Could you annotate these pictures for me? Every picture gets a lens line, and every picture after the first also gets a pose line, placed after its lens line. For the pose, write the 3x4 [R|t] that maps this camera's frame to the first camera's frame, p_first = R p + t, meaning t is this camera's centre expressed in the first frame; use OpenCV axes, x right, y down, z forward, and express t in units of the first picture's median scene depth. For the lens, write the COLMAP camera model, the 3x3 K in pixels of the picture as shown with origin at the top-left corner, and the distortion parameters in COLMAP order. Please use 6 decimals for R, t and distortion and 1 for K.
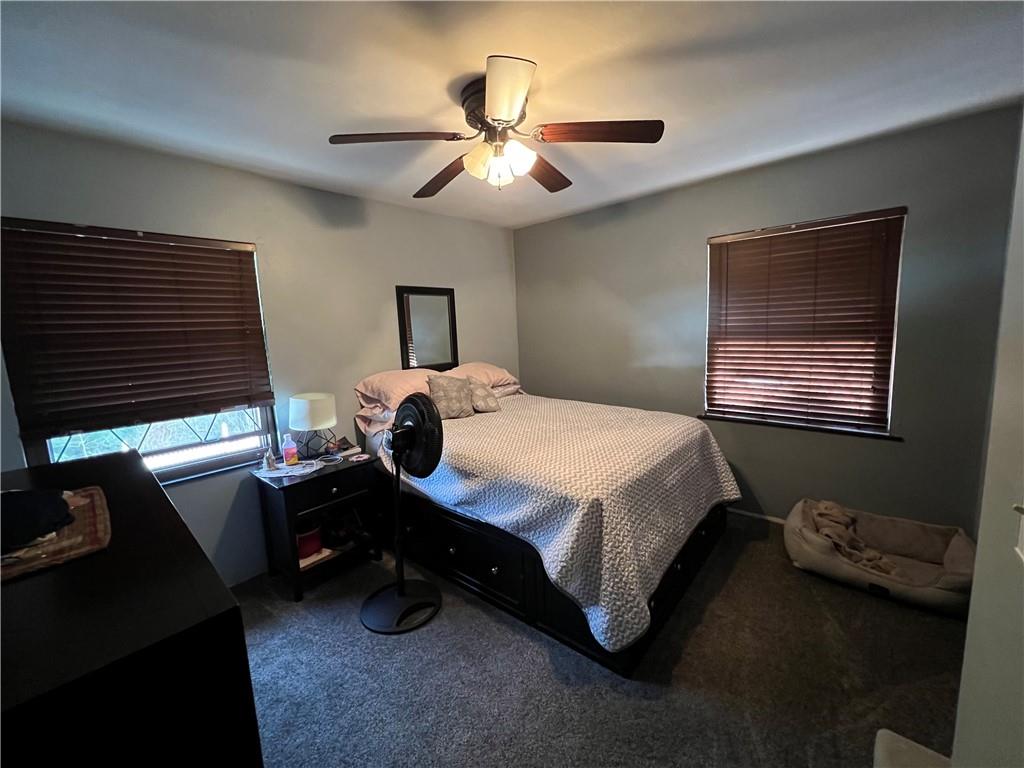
lens RADIAL K [[413.1, 0, 512.1], [0, 413.1, 382.8], [0, 0, 1]] dist [-0.002716, -0.000053]
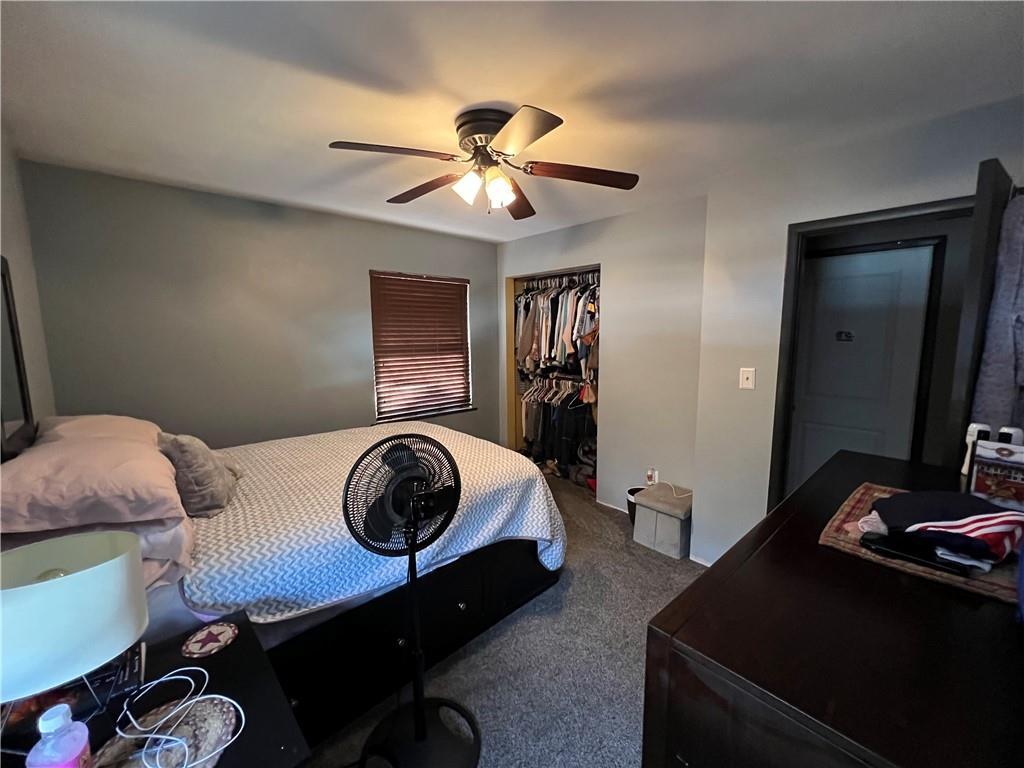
lens RADIAL K [[413.1, 0, 511.9], [0, 413.1, 383.9], [0, 0, 1]] dist [-0.002716, -0.000053]
pose [[0.086692, -0.085126, 0.992592, -0.752427], [0.141730, 0.987262, 0.072290, -0.071018], [-0.986102, 0.134413, 0.097652, 0.610939]]
